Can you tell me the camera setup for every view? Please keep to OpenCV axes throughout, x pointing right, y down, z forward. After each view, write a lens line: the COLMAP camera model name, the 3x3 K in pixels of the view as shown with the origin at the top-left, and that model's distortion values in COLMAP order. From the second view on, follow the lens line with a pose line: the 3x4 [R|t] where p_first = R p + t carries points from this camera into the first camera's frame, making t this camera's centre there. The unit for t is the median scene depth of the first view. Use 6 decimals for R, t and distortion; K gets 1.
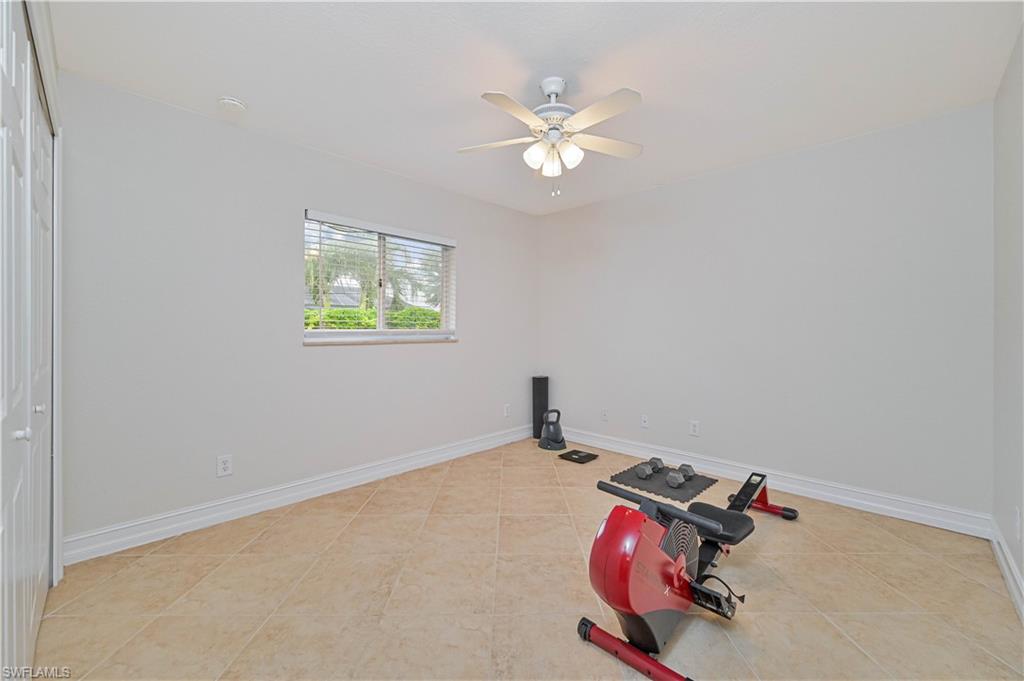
lens RADIAL K [[411.5, 0, 517.4], [0, 411.5, 337.0], [0, 0, 1]] dist [0.000103, 0.000338]
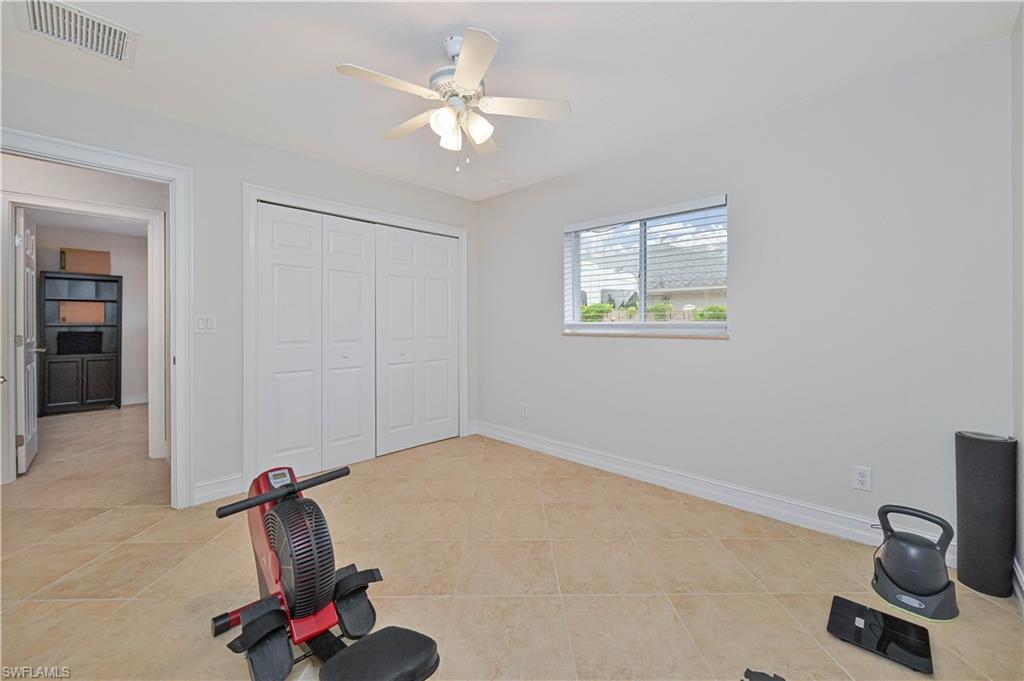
lens RADIAL K [[411.5, 0, 508.0], [0, 411.5, 326.0], [0, 0, 1]] dist [0.000103, 0.000338]
pose [[-0.012890, 0.002904, -0.999913, 0.681987], [-0.014551, 0.999889, 0.003092, -0.007981], [0.999811, 0.014589, -0.012846, 0.779277]]
